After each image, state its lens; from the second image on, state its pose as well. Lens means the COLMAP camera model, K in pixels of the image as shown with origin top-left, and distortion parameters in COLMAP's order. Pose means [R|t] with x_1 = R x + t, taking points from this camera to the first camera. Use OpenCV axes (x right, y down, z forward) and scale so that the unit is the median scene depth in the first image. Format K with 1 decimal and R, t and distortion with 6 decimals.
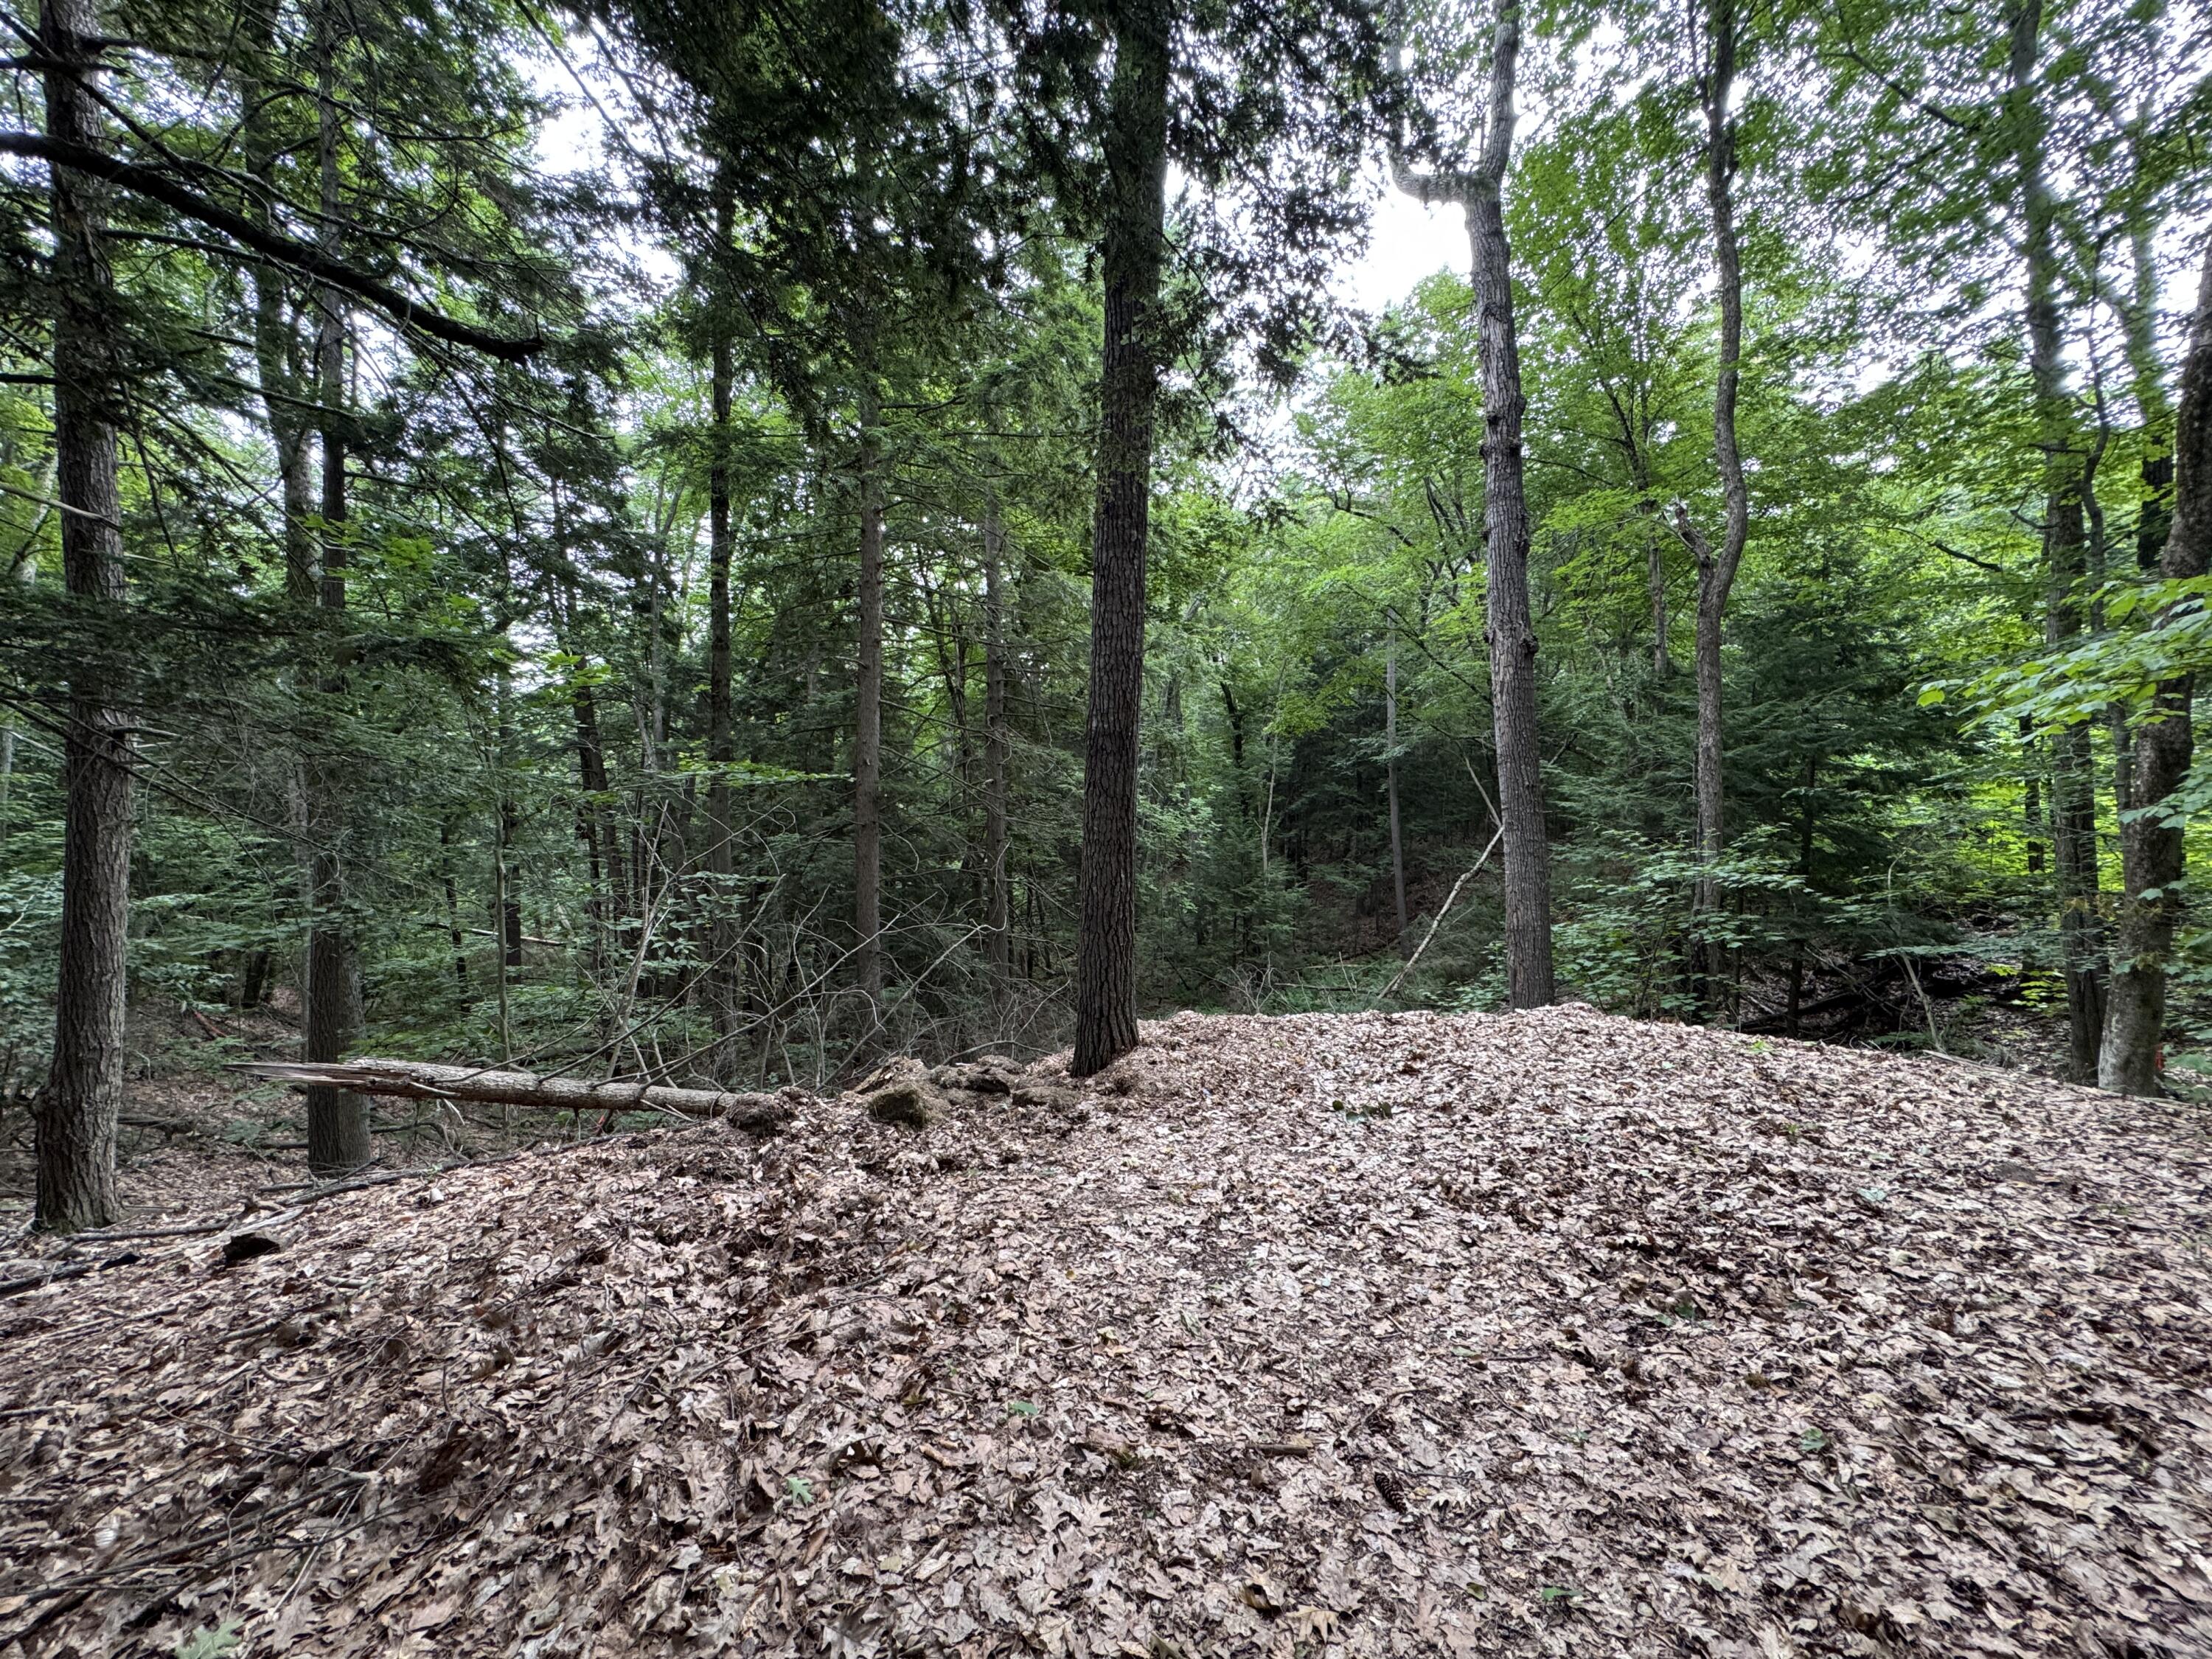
lens RADIAL K [[888.0, 0, 1102.3], [0, 888.0, 833.1], [0, 0, 1]] dist [0.002300, 0.000041]
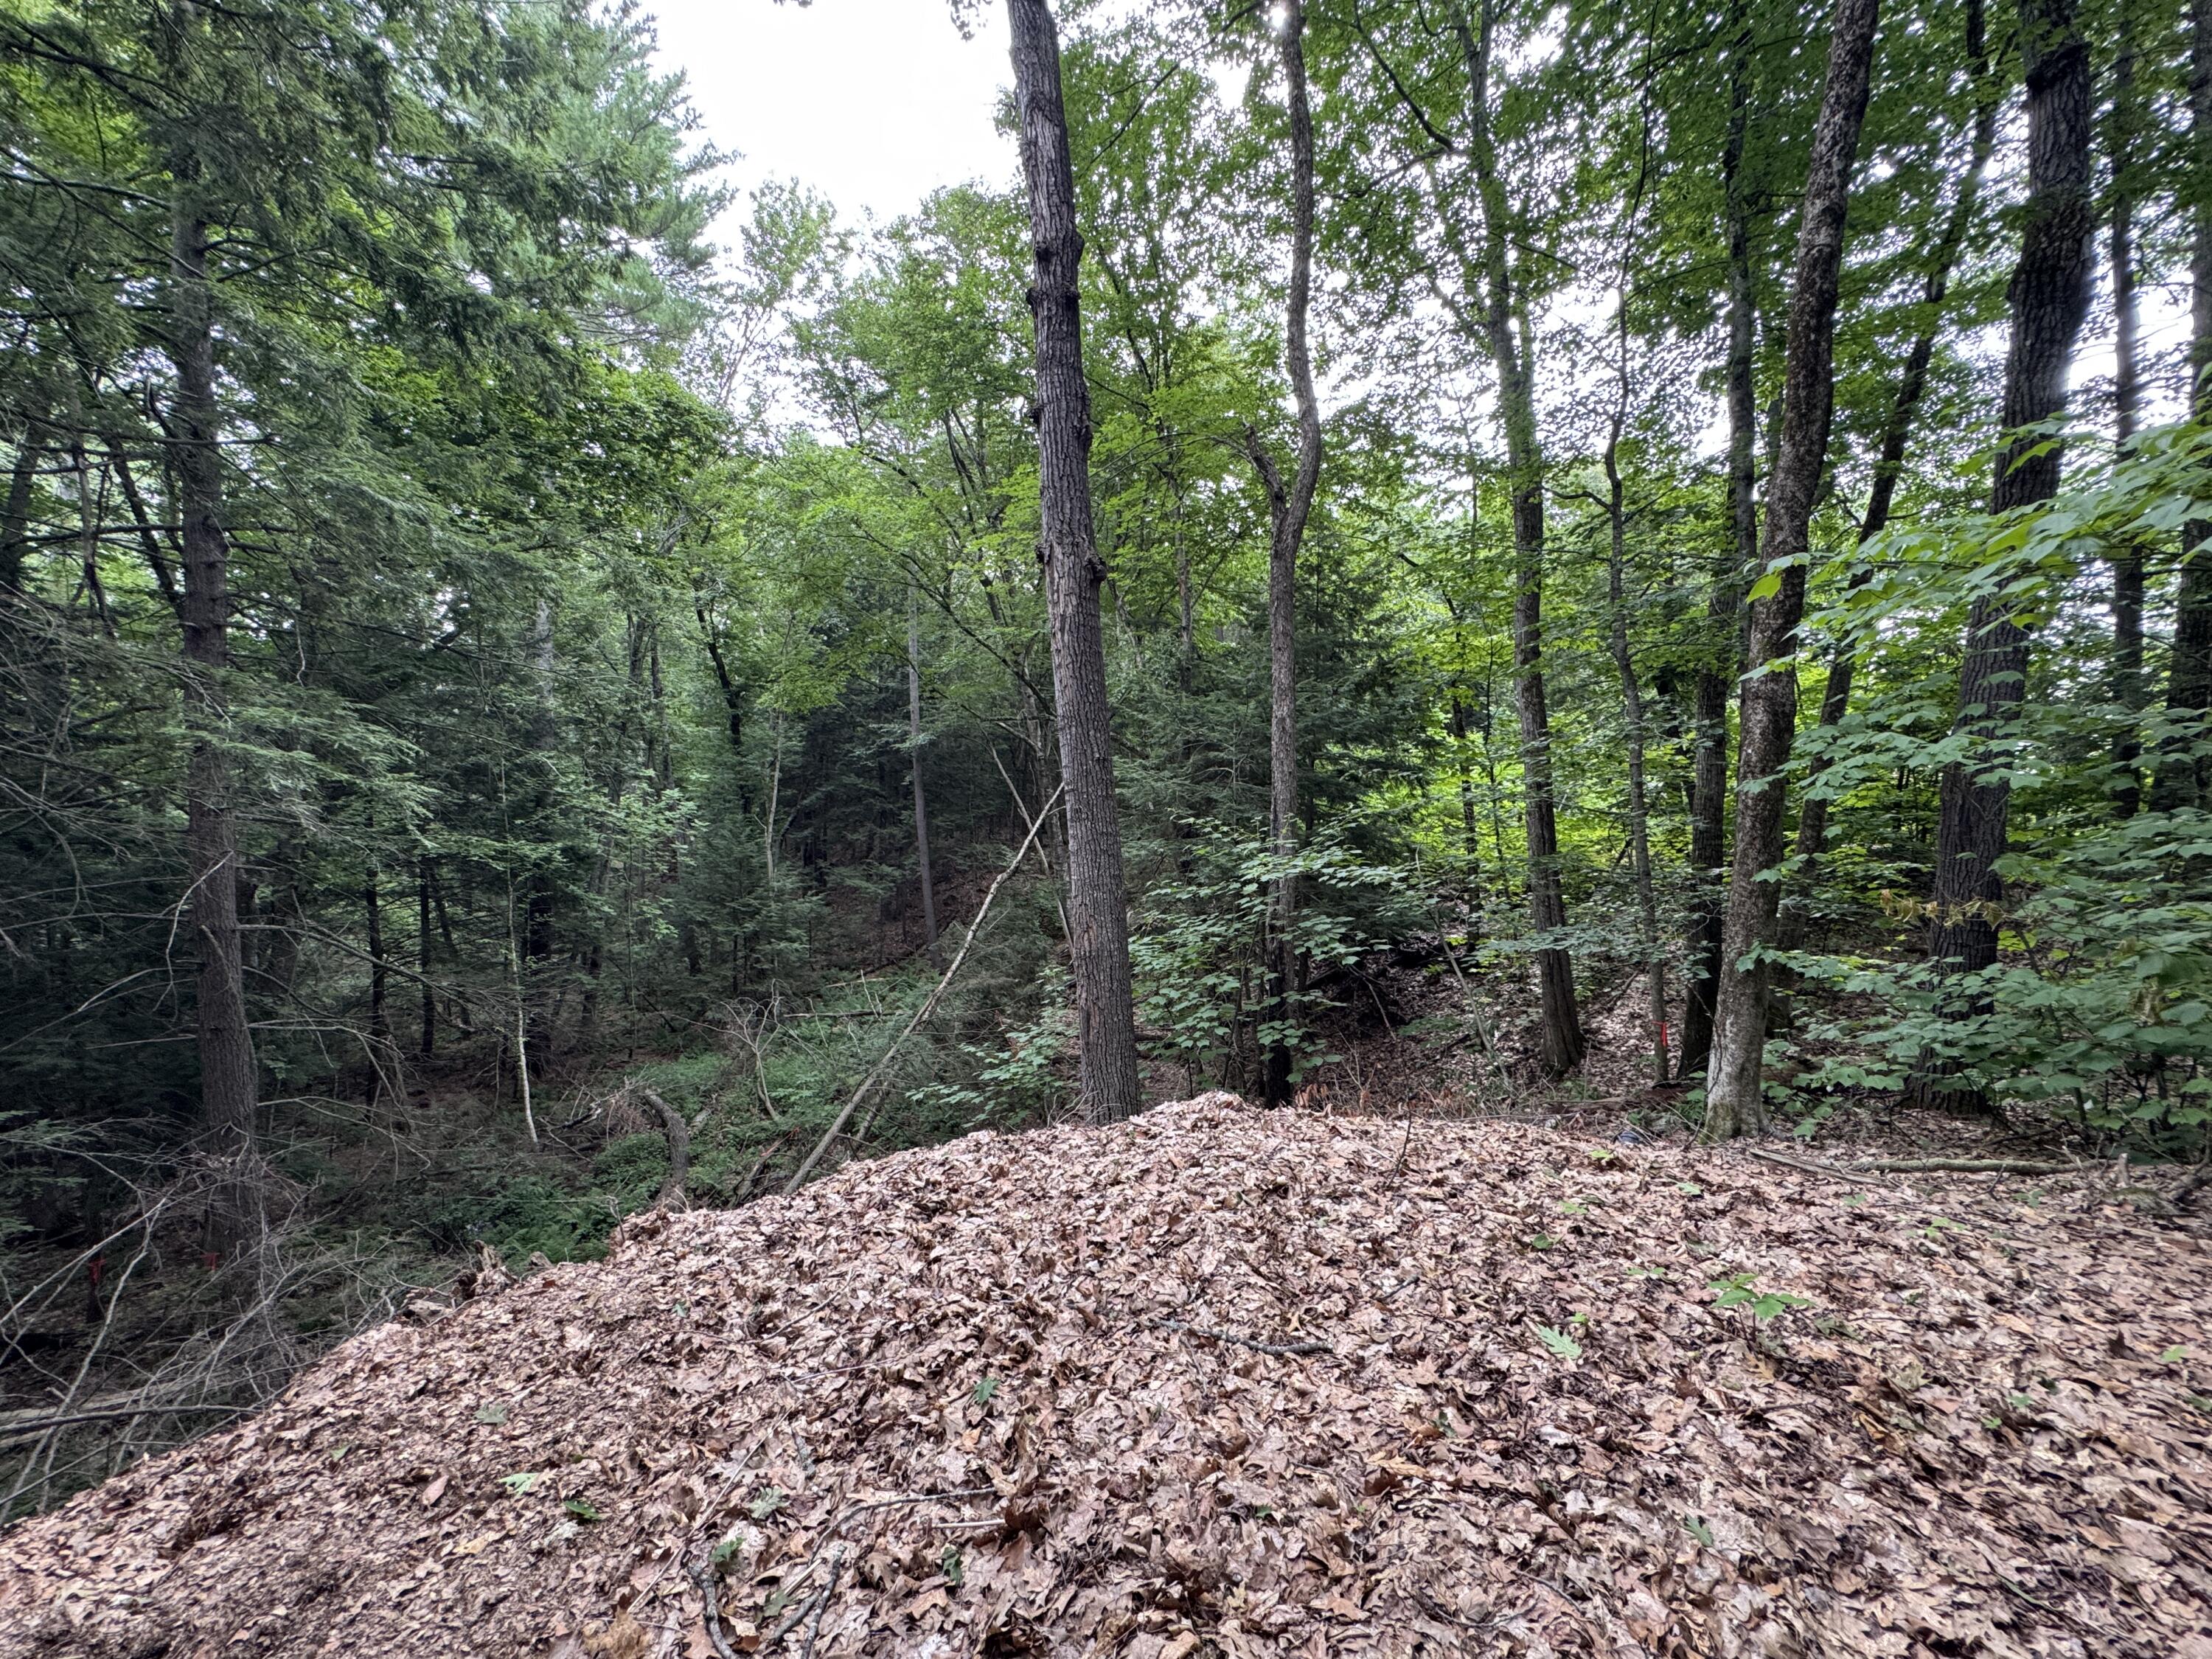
lens RADIAL K [[888.0, 0, 1103.6], [0, 888.0, 832.9], [0, 0, 1]] dist [0.002300, 0.000041]
pose [[0.866423, -0.022373, 0.498809, 0.039709], [0.021628, 0.999740, 0.007274, 0.000821], [-0.498842, 0.004486, 0.866682, 0.124776]]
